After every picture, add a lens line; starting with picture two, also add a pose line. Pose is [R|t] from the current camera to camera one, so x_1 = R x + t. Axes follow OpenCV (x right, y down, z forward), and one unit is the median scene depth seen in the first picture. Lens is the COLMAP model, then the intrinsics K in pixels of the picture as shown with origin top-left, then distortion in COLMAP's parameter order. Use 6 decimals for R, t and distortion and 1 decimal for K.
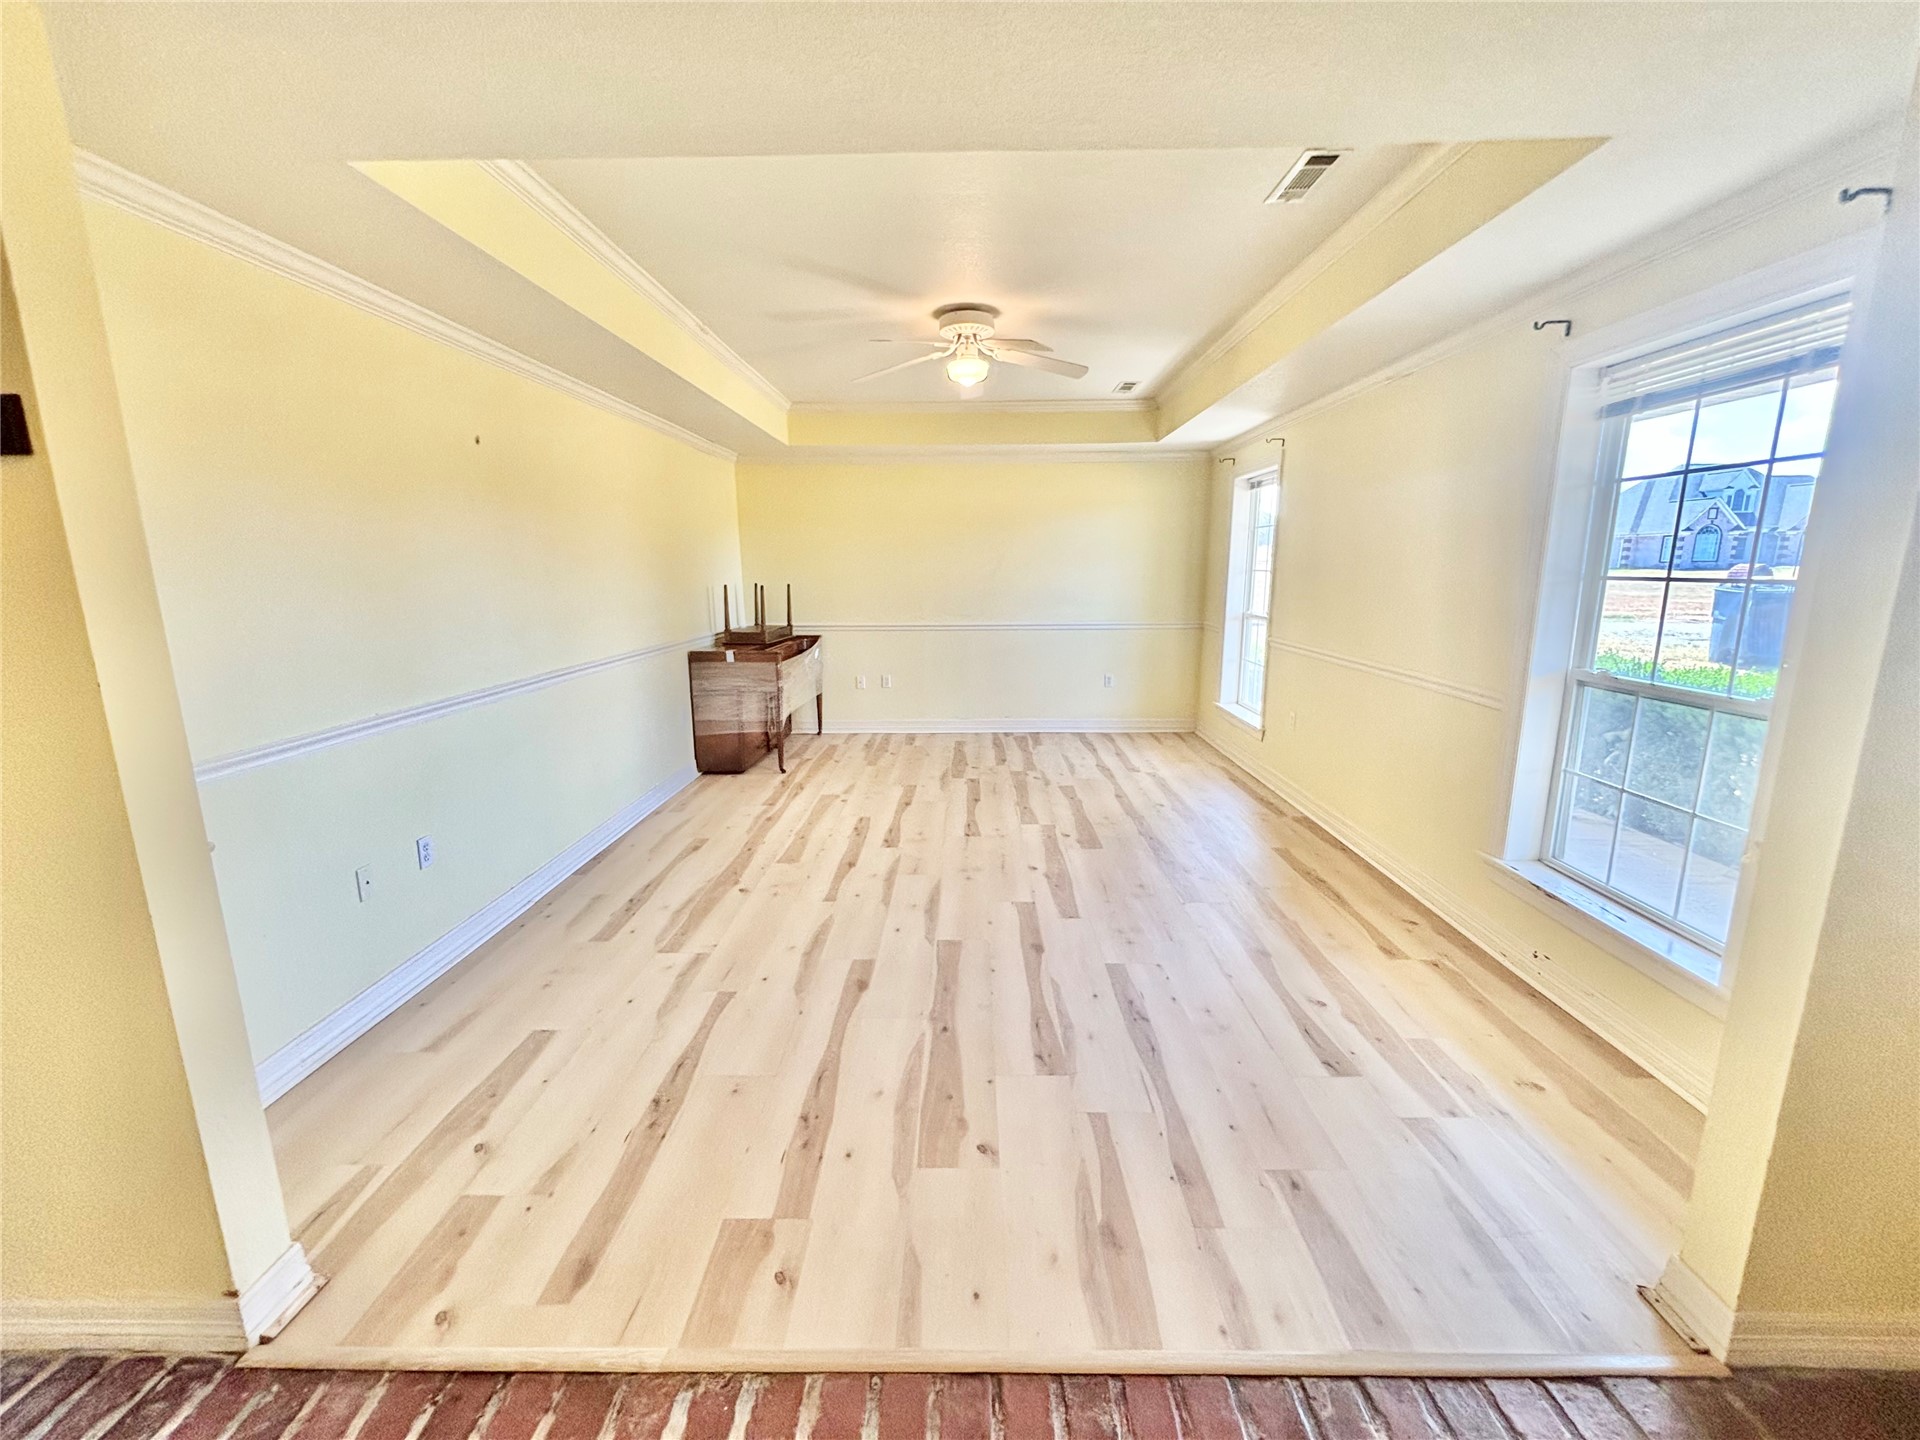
lens RADIAL K [[775.1, 0, 968.3], [0, 775.1, 715.1], [0, 0, 1]] dist [-0.000048, -0.000457]
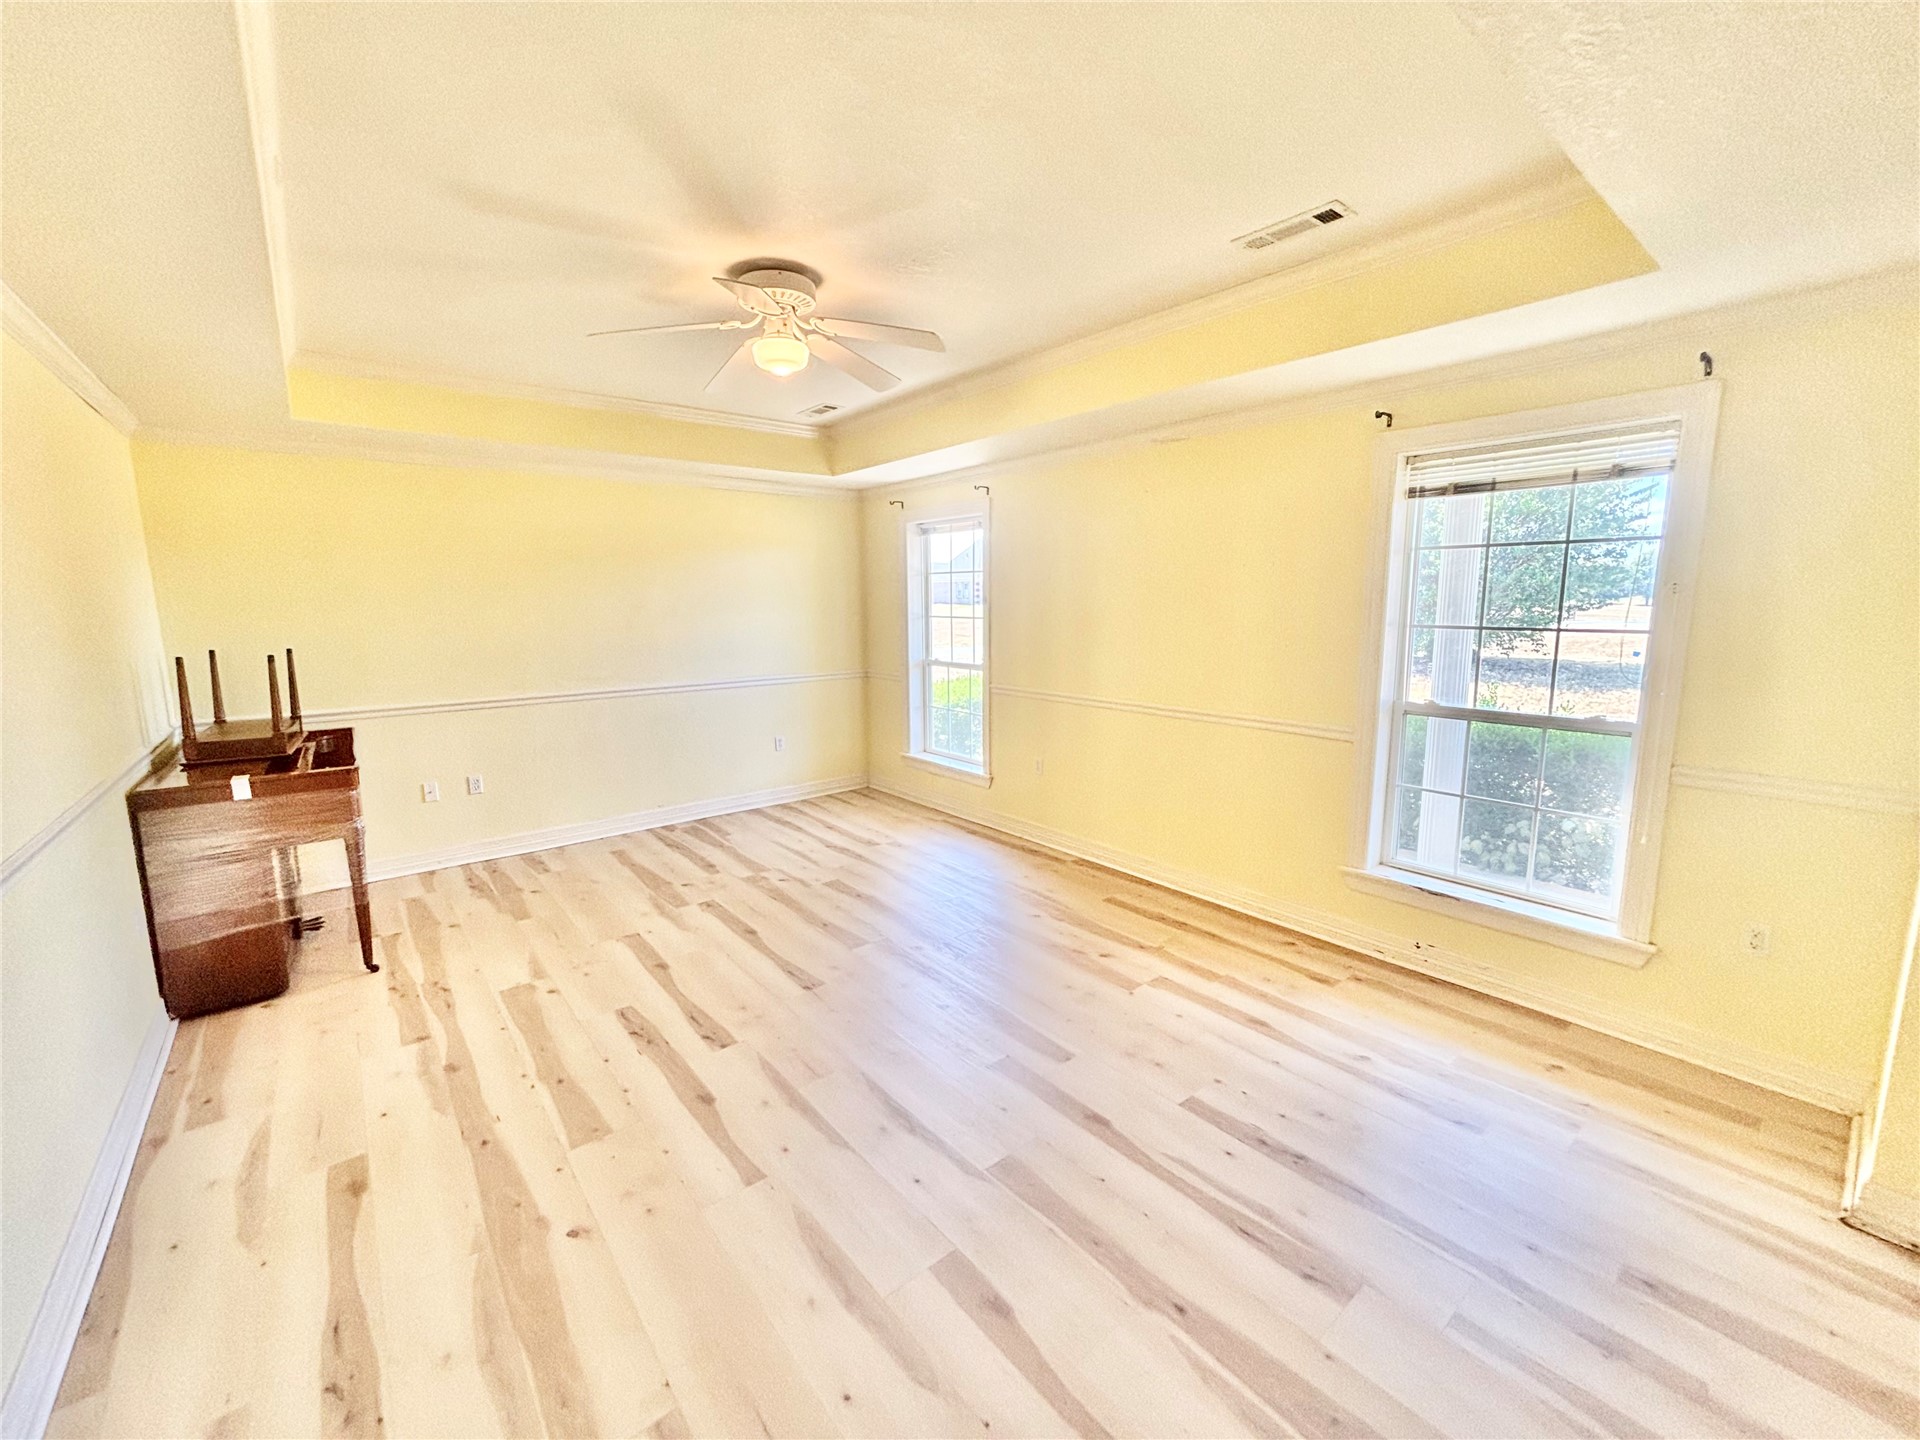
lens RADIAL K [[775.1, 0, 960.9], [0, 775.1, 711.8], [0, 0, 1]] dist [-0.000048, -0.000457]
pose [[0.763530, -0.096304, 0.638551, -0.310521], [0.126385, 0.991980, -0.001514, -0.077365], [-0.633284, 0.081860, 0.769578, 0.307120]]
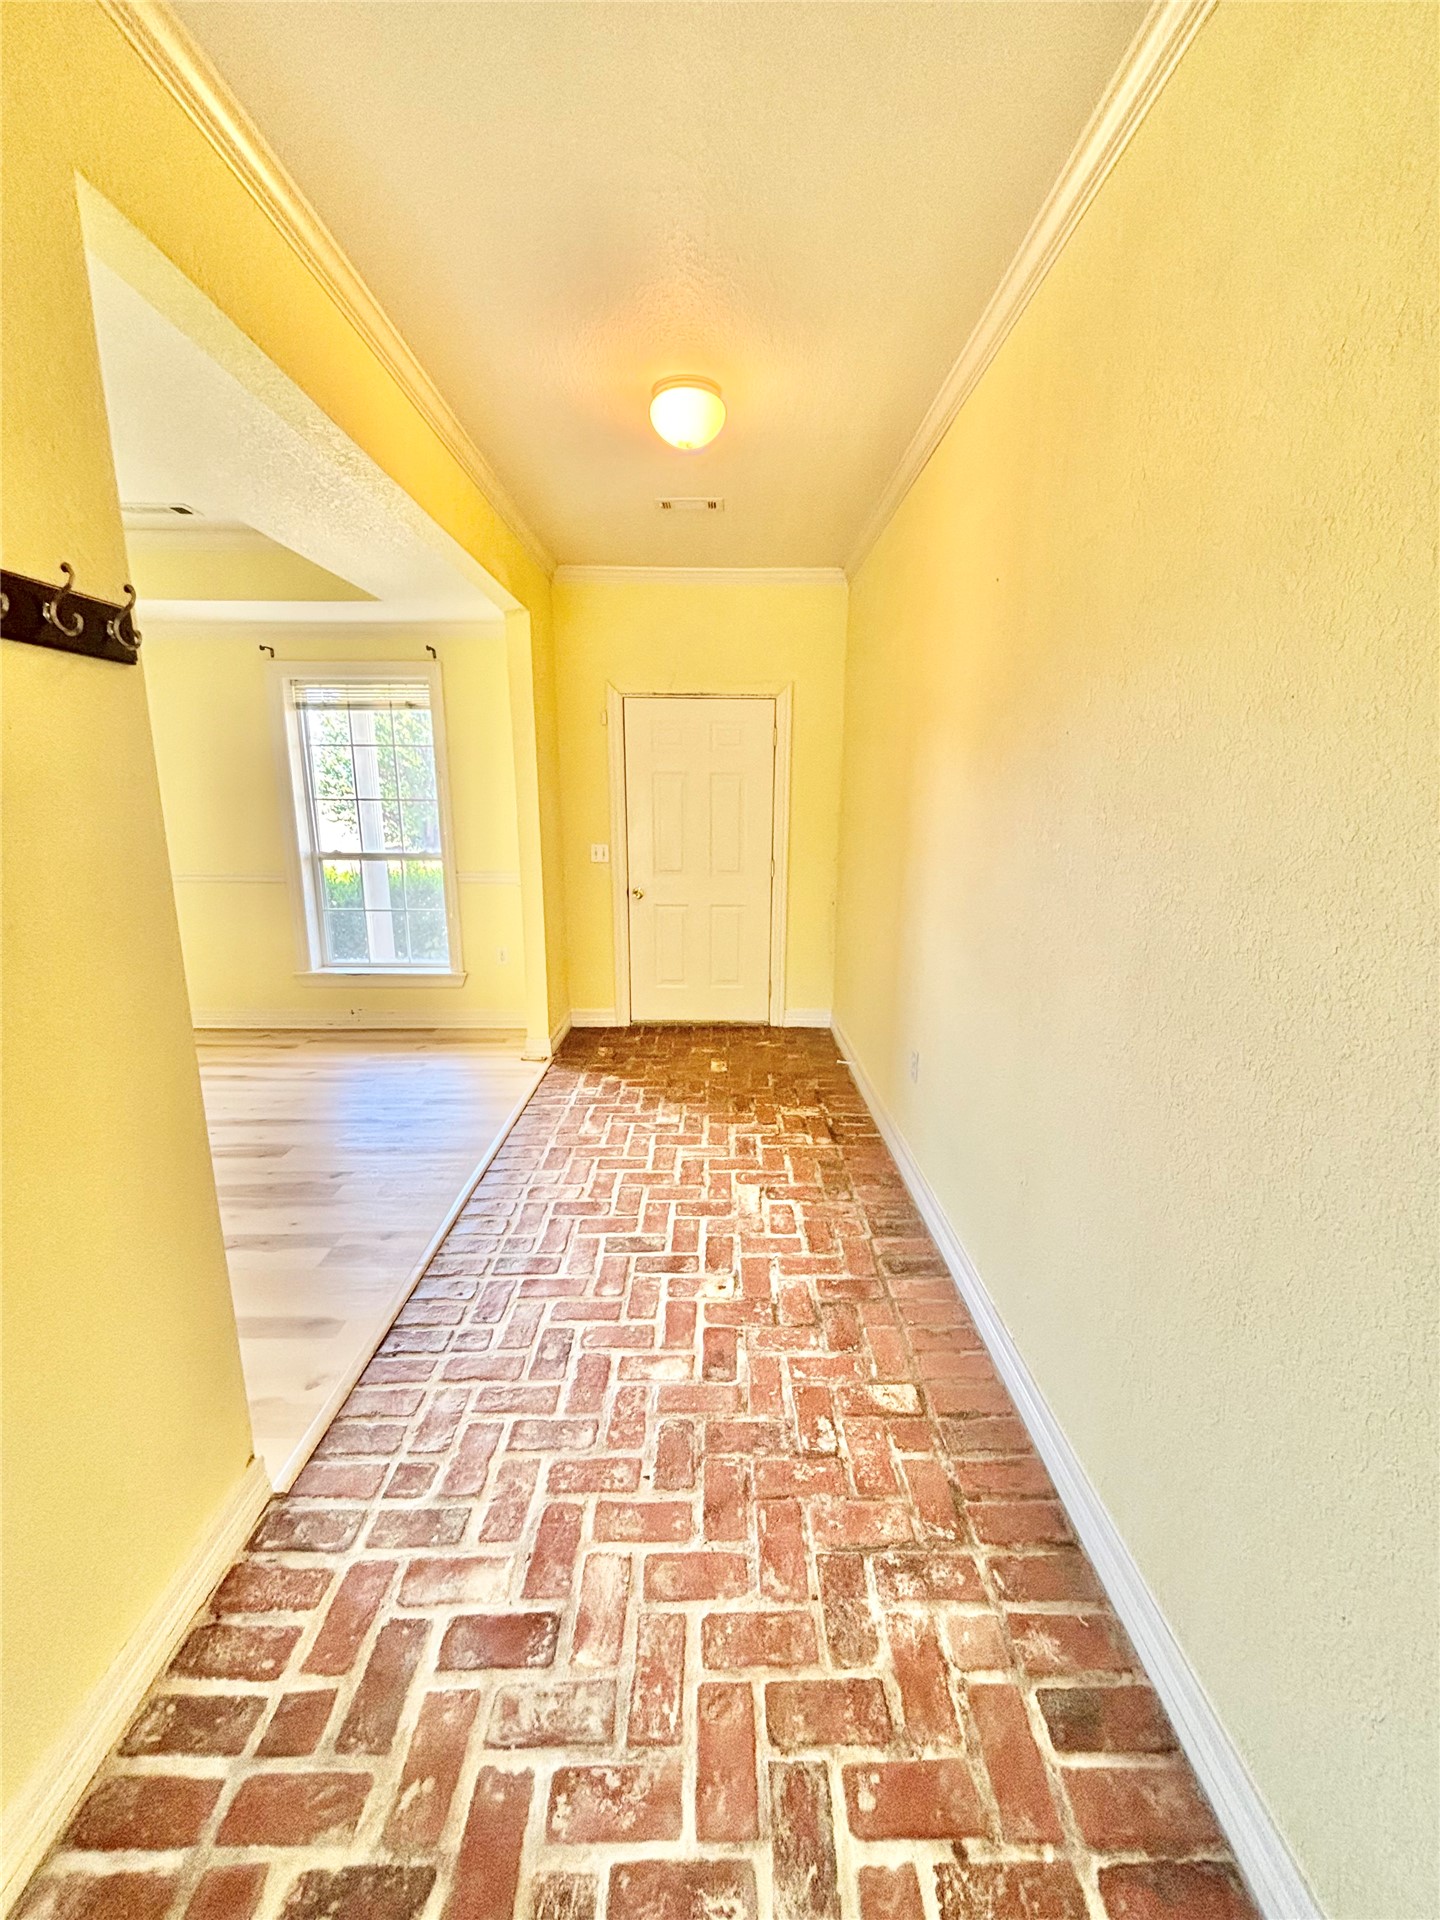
lens RADIAL K [[775.1, 0, 722.0], [0, 775.1, 954.4], [0, 0, 1]] dist [-0.000048, -0.000457]
pose [[-0.021480, -0.194376, 0.980692, -0.607229], [0.187110, 0.962804, 0.194929, -0.002870], [-0.982104, 0.187685, 0.015689, 0.069435]]
